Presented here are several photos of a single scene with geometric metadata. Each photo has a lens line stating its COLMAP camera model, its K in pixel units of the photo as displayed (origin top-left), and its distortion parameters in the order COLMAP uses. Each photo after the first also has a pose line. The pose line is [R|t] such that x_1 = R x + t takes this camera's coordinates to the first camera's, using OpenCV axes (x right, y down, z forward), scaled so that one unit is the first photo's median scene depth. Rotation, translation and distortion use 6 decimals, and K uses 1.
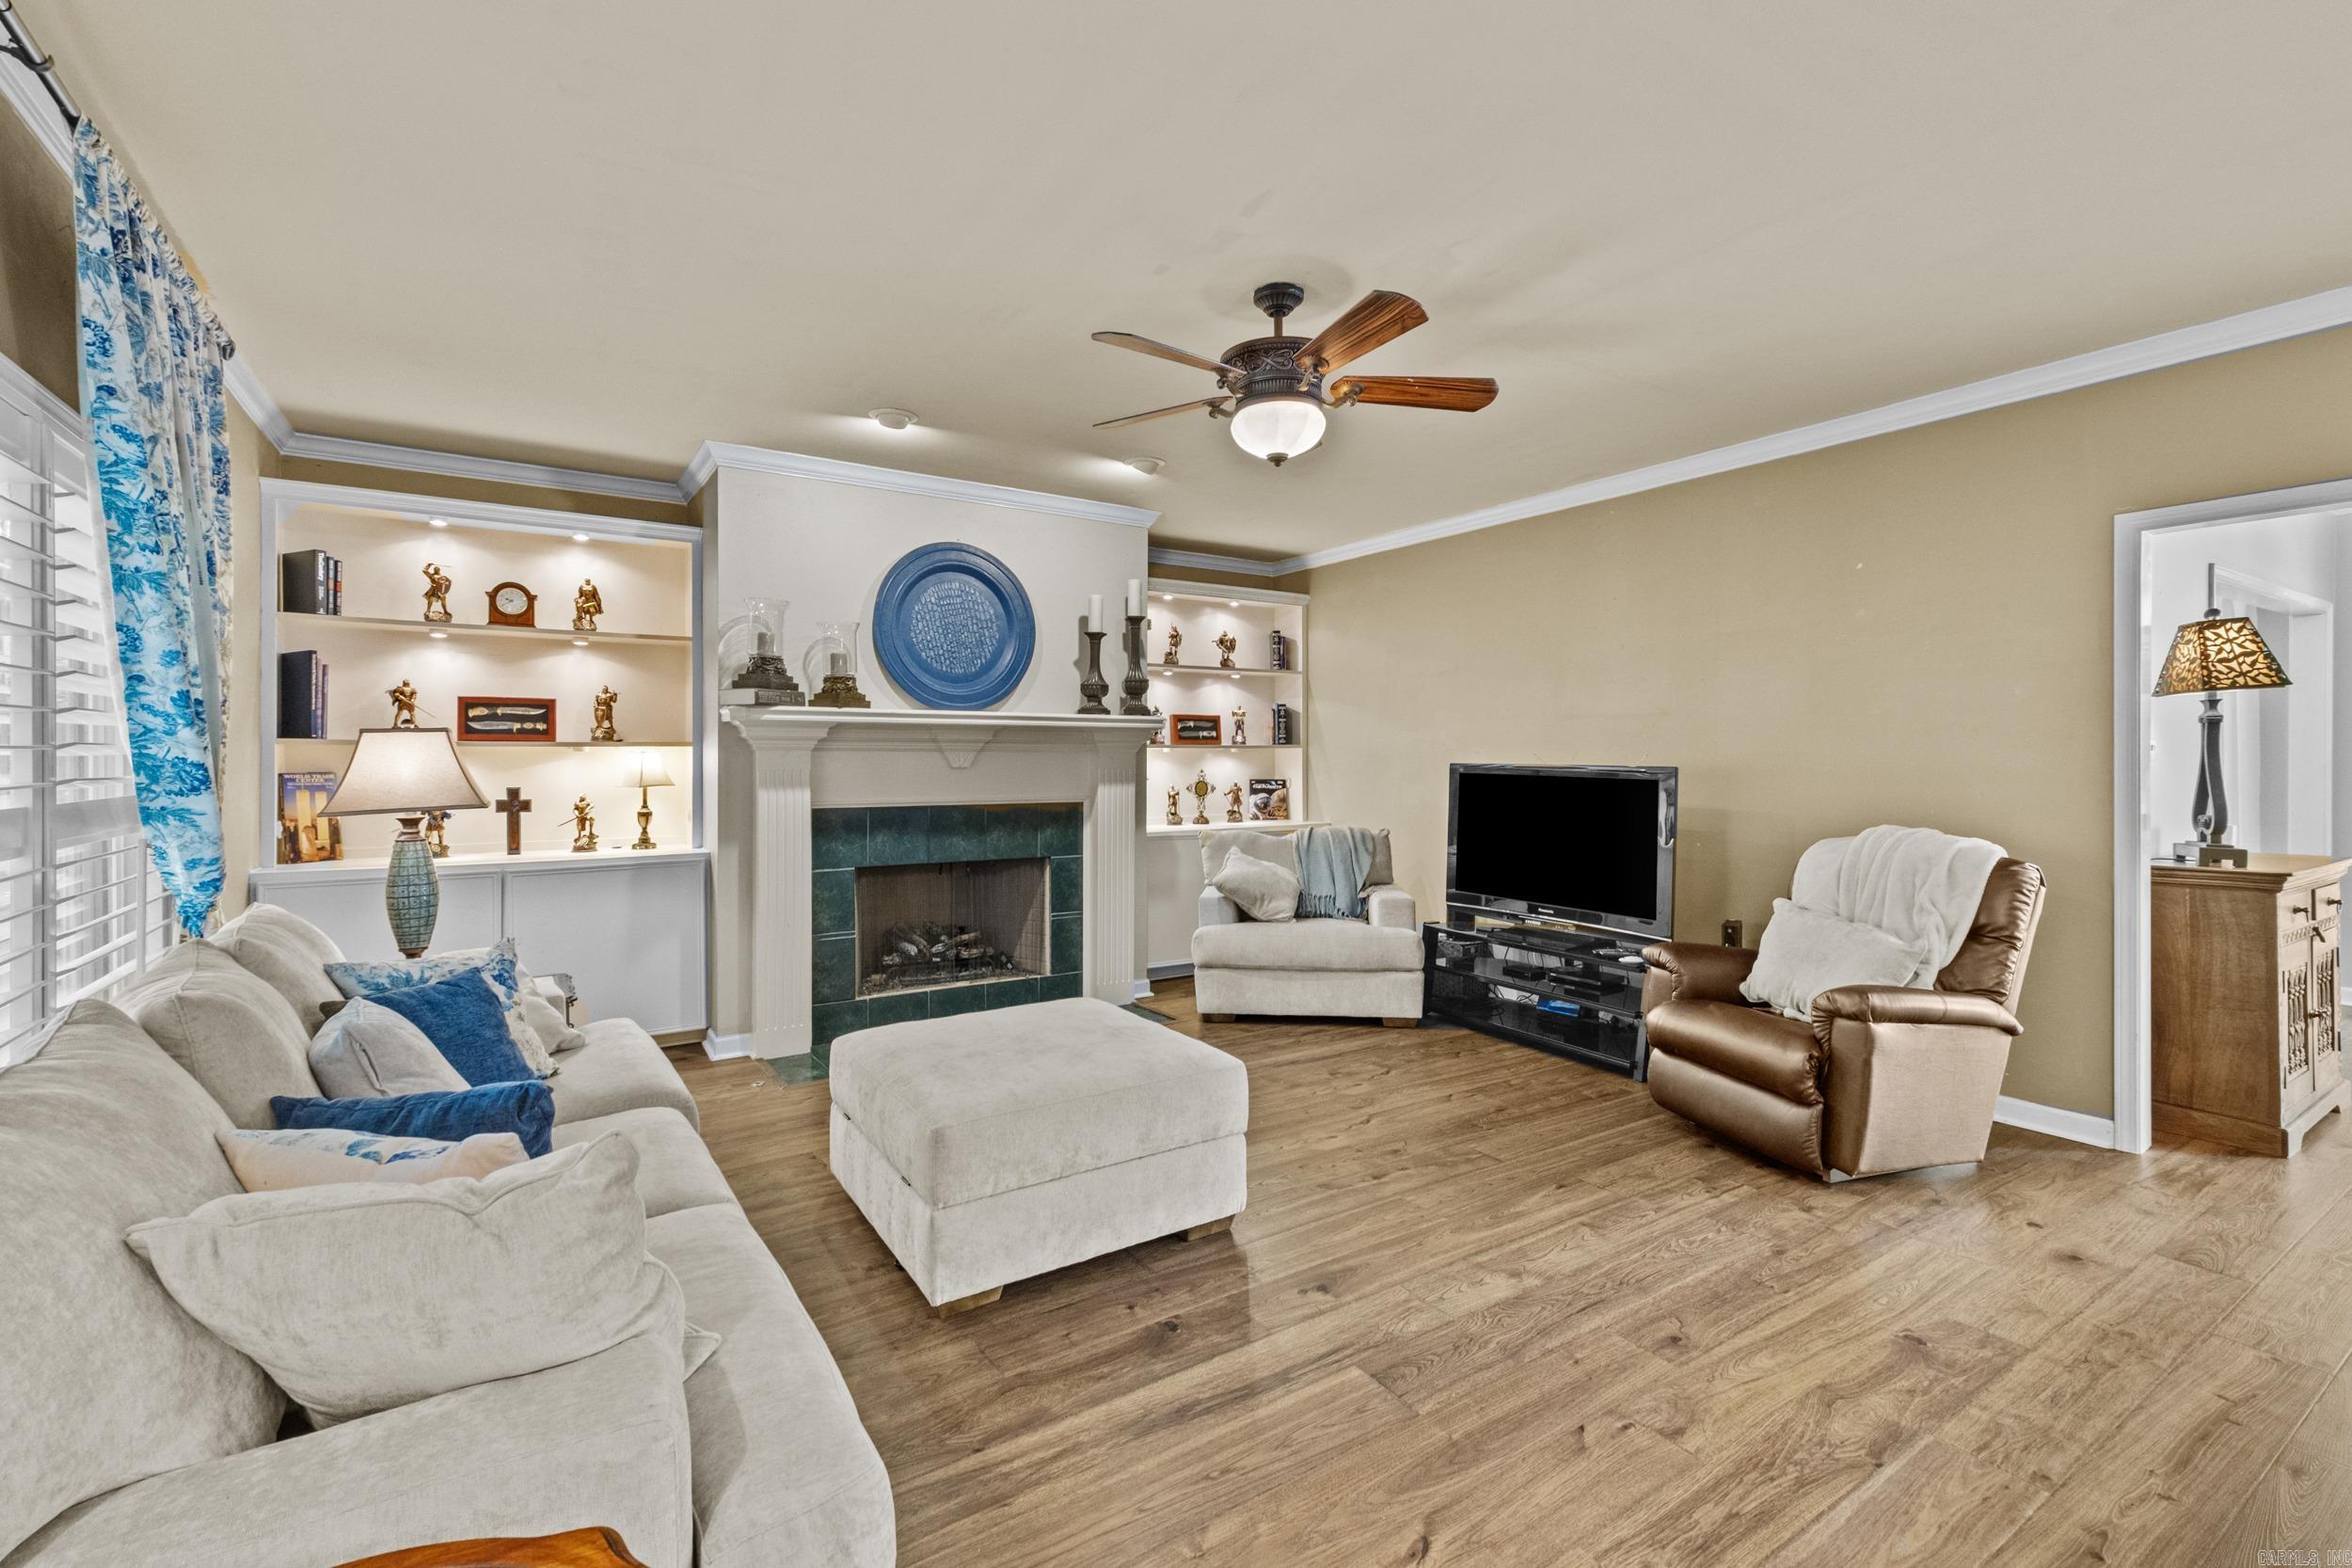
lens RADIAL K [[1022.9, 0, 1156.0], [0, 1022.9, 762.5], [0, 0, 1]] dist [0.011515, -0.000006]
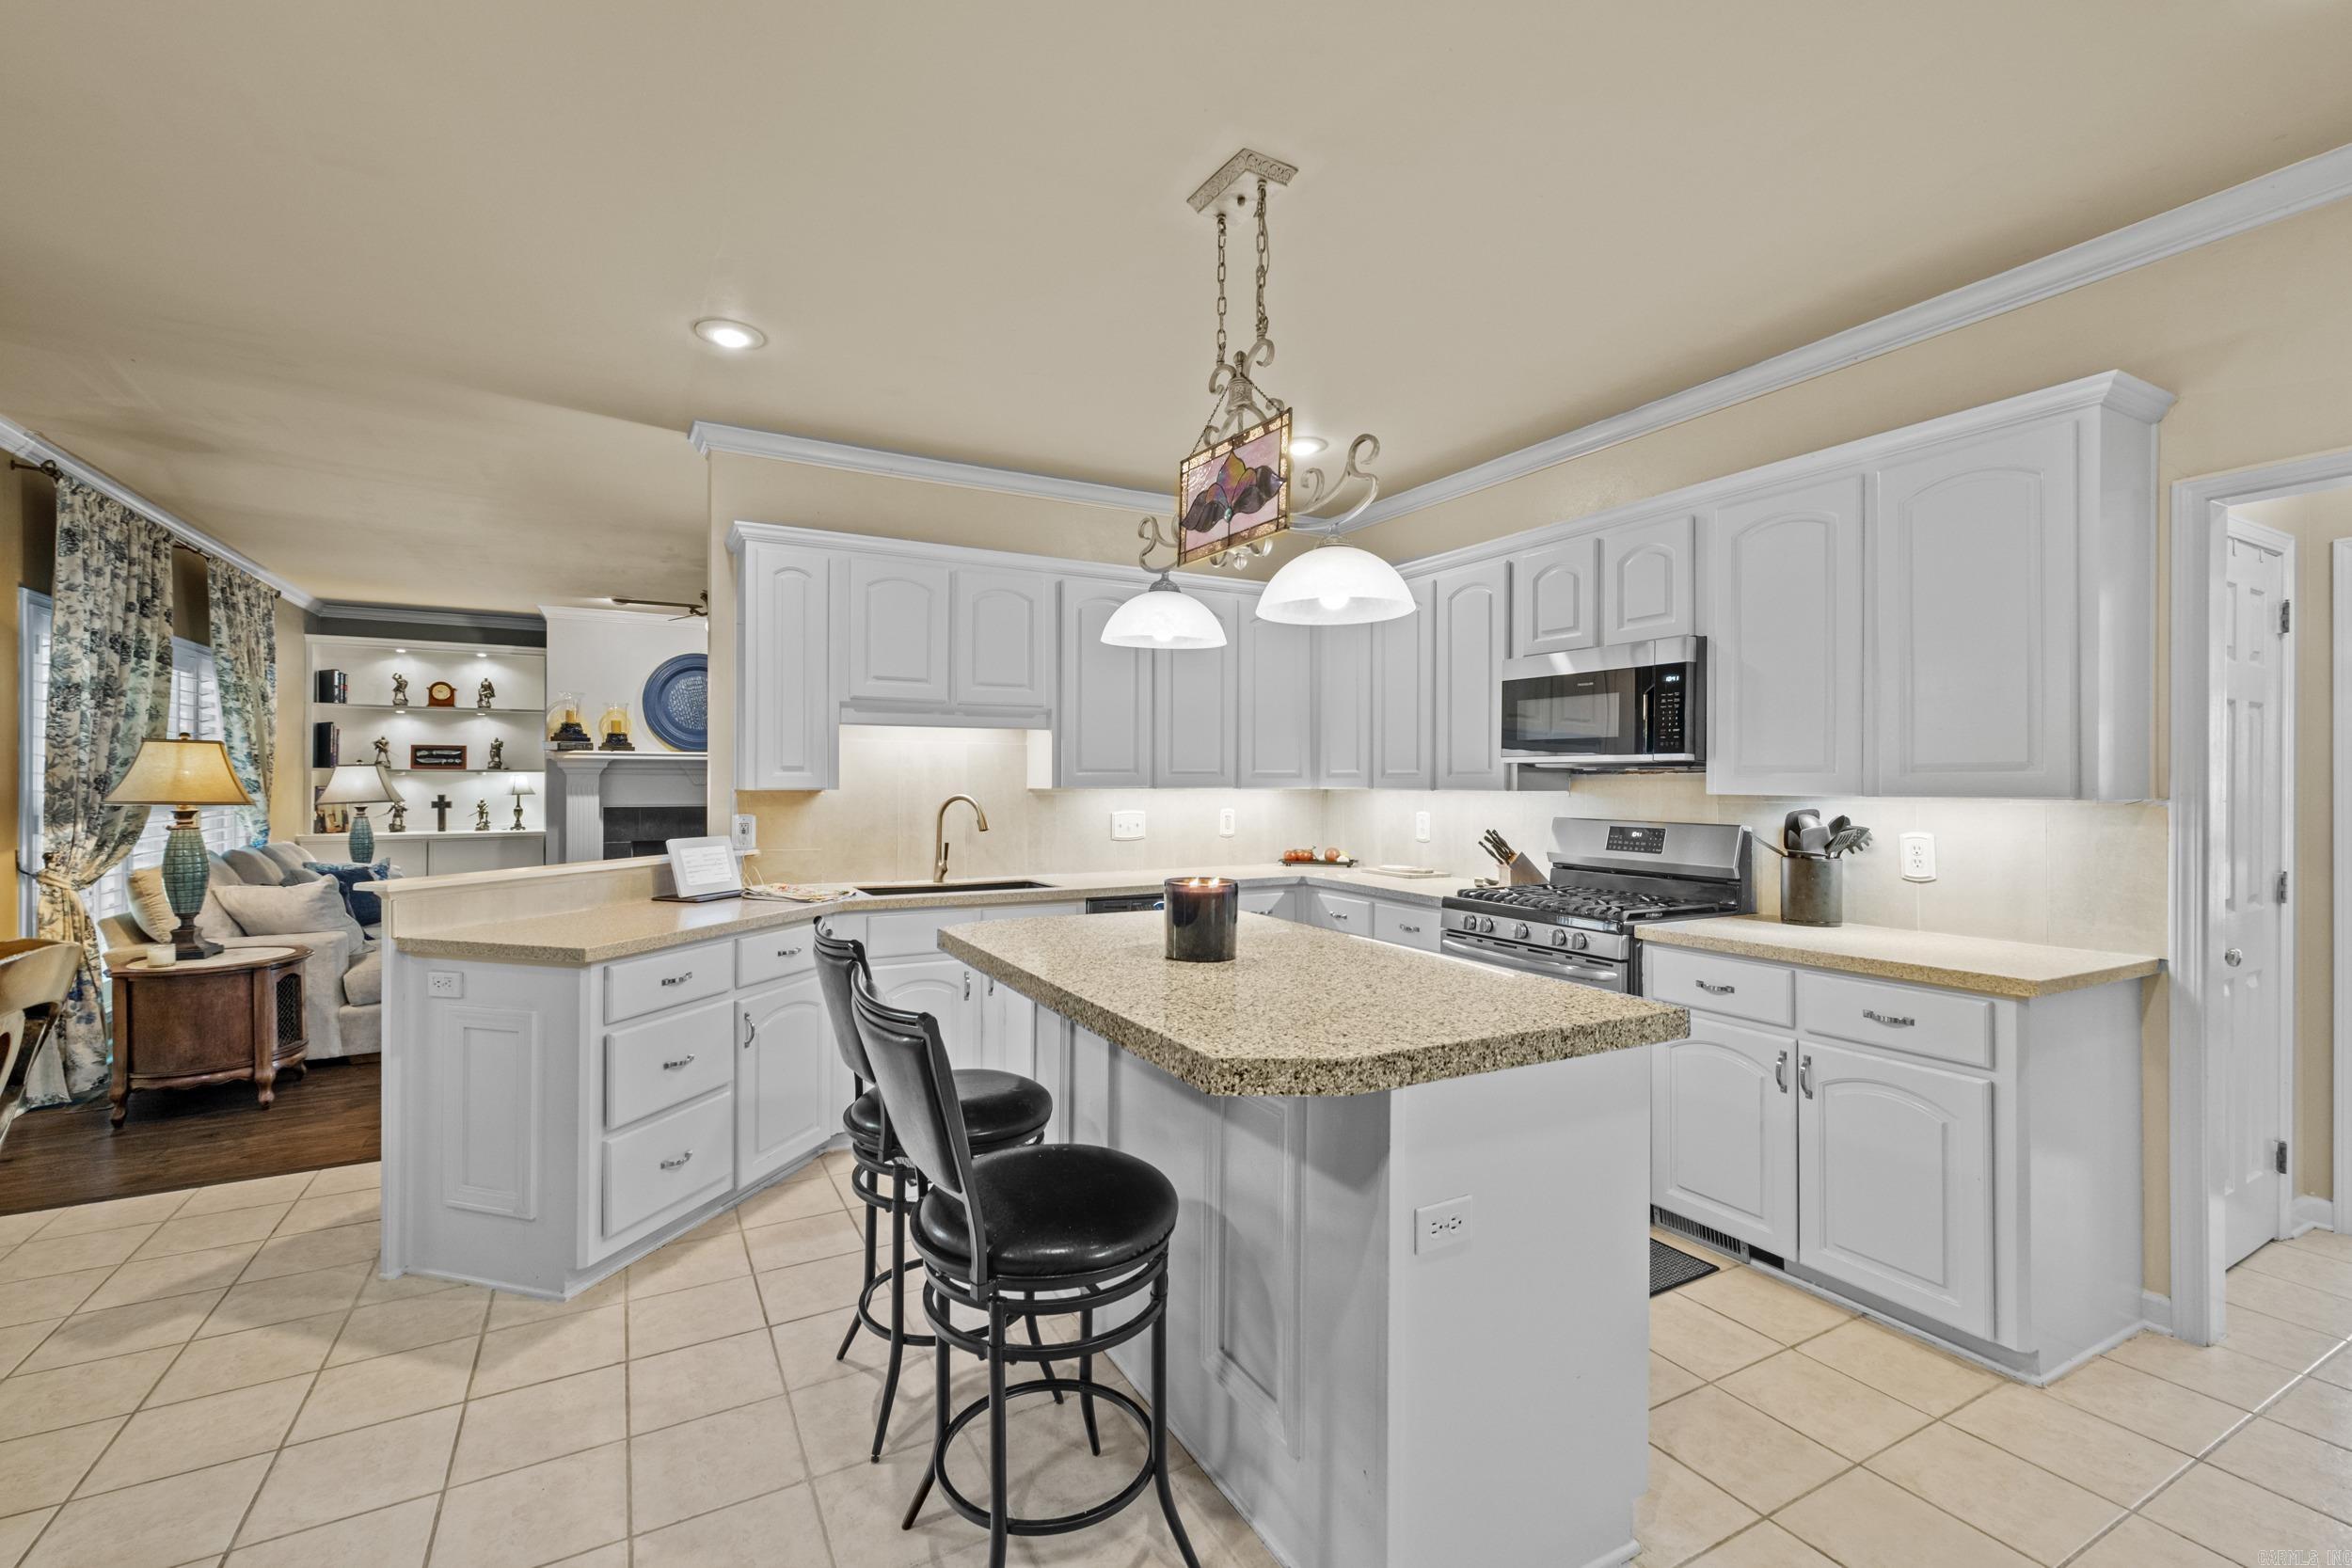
lens RADIAL K [[1022.9, 0, 1184.7], [0, 1022.9, 783.0], [0, 0, 1]] dist [0.011515, -0.000006]
pose [[0.997988, 0.002749, -0.063351, 0.855074], [-0.002764, 0.999996, -0.000151, 0.000525], [0.063350, 0.000325, 0.997991, -0.783395]]
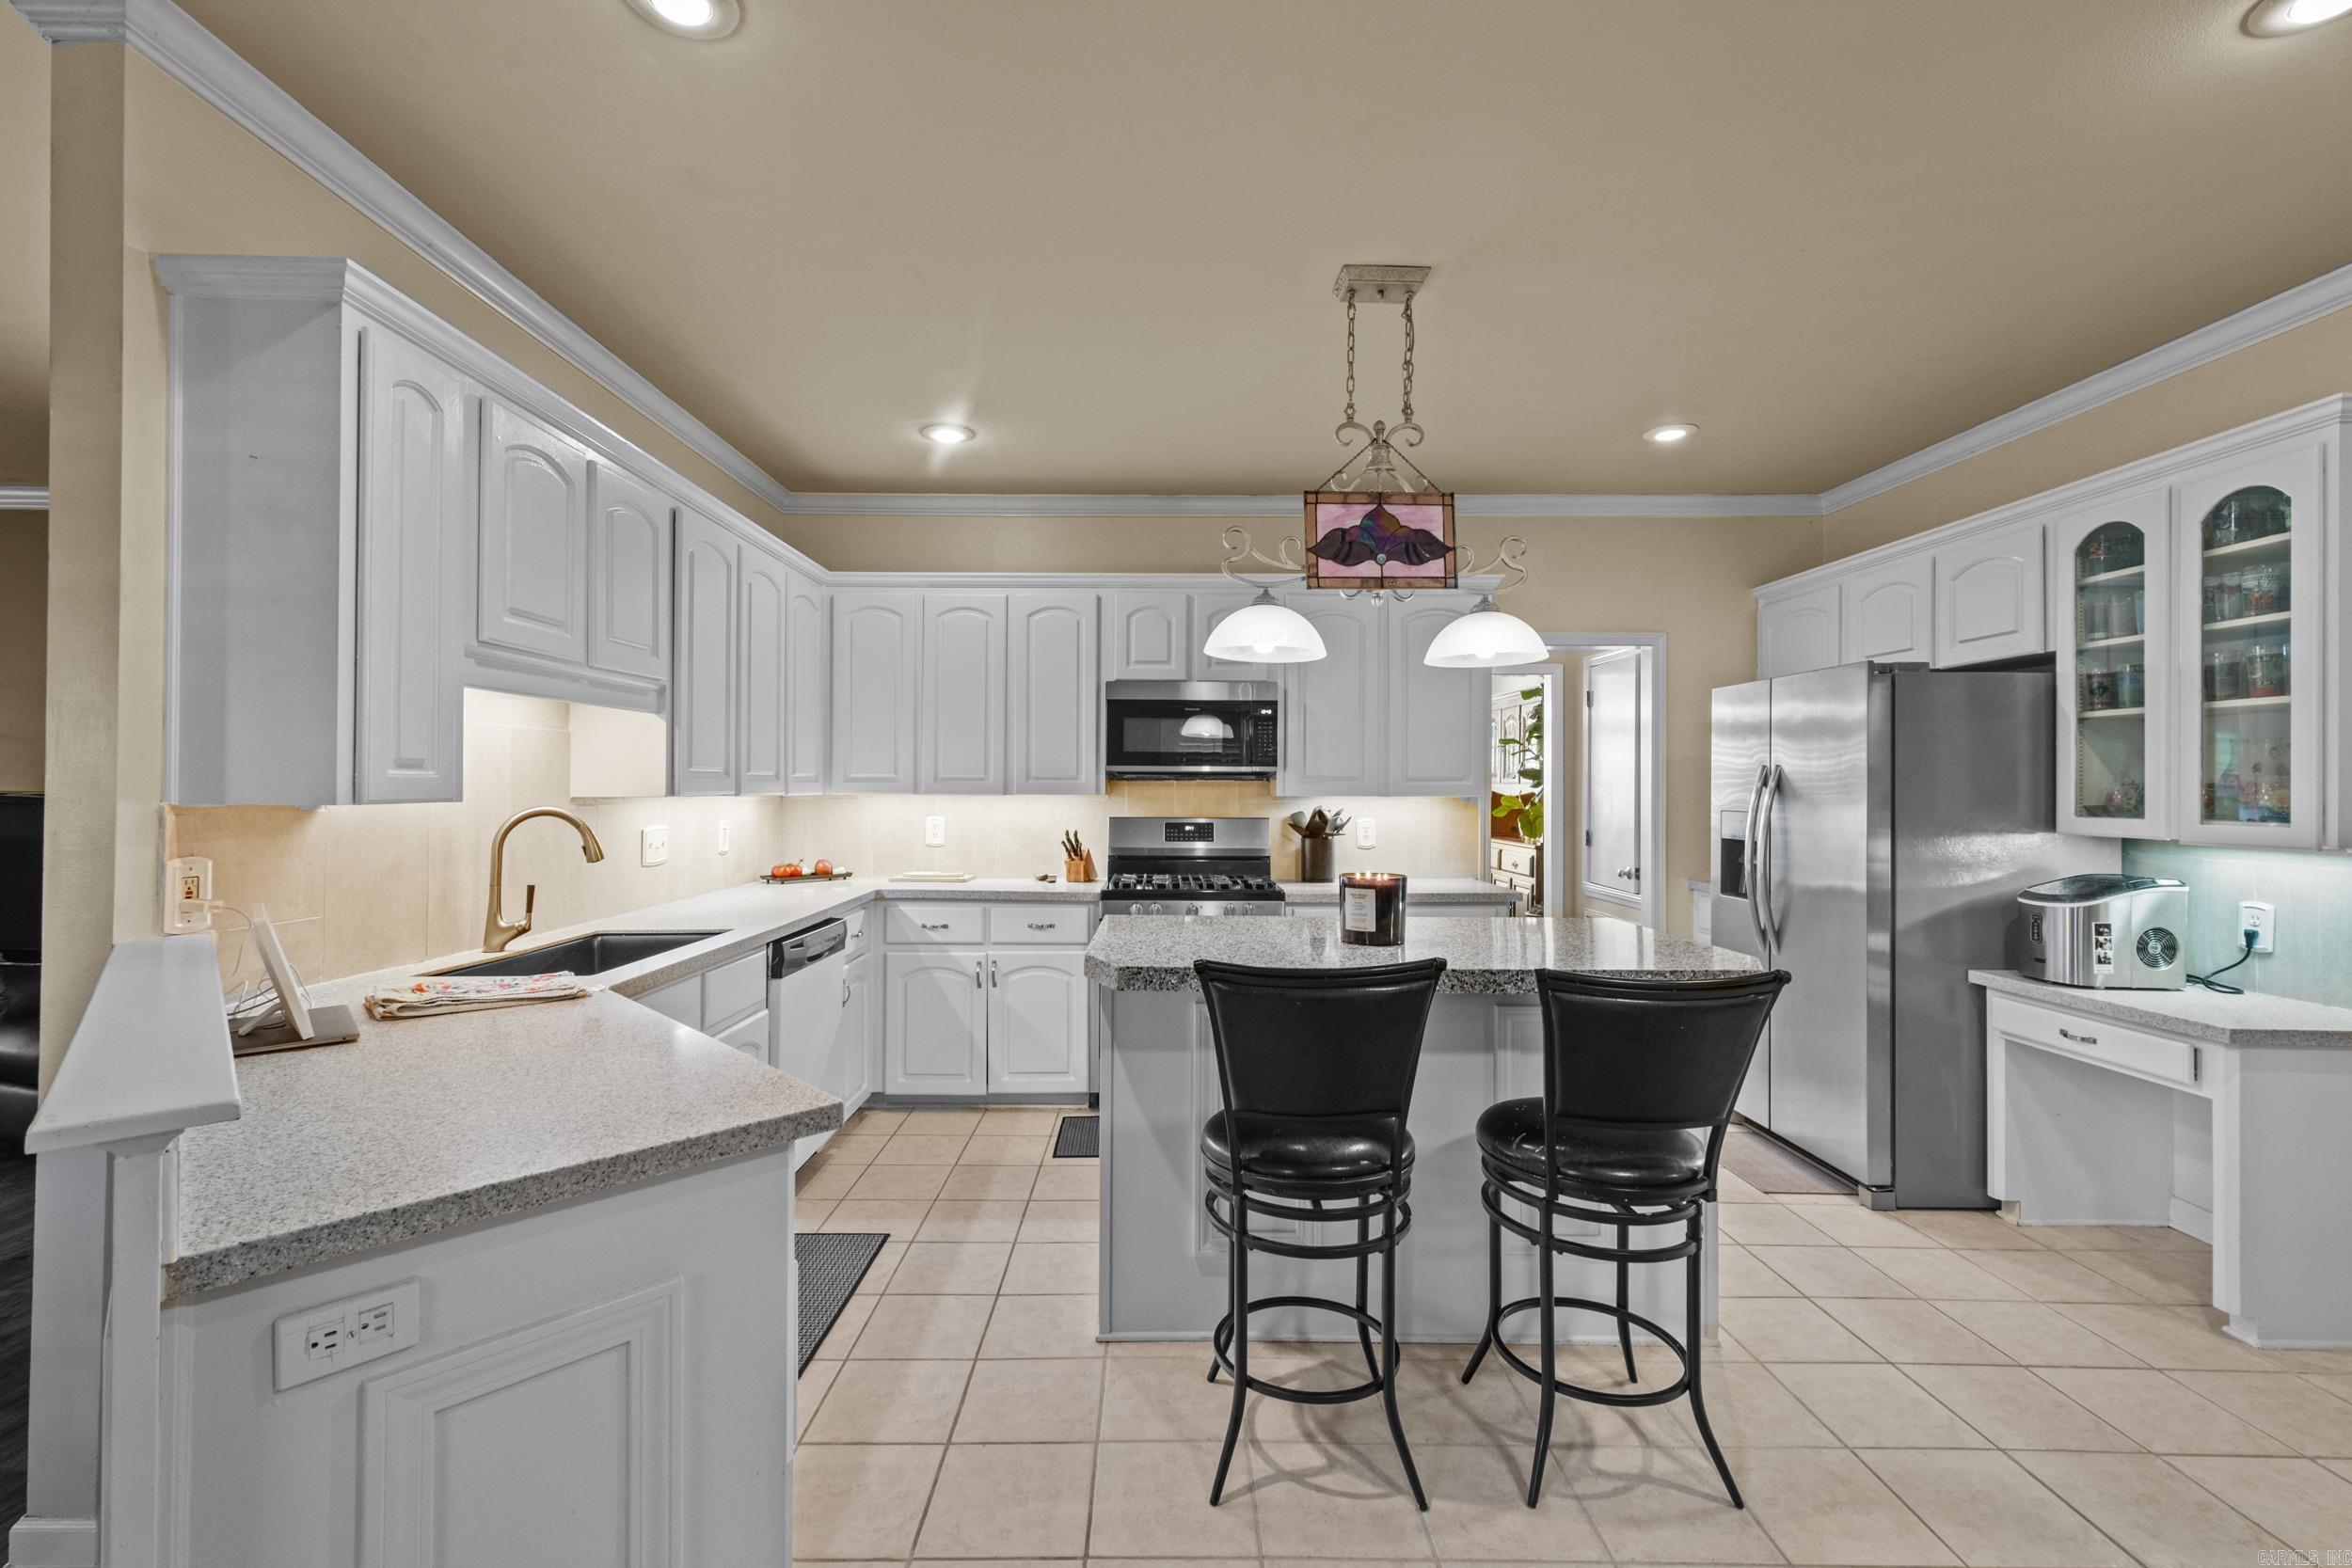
lens RADIAL K [[1022.9, 0, 1159.2], [0, 1022.9, 777.6], [0, 0, 1]] dist [0.011515, -0.000006]
pose [[0.528290, 0.010307, 0.849001, 0.241668], [-0.001061, 0.999934, -0.011480, 0.000544], [-0.849063, 0.005164, 0.528266, -0.460382]]
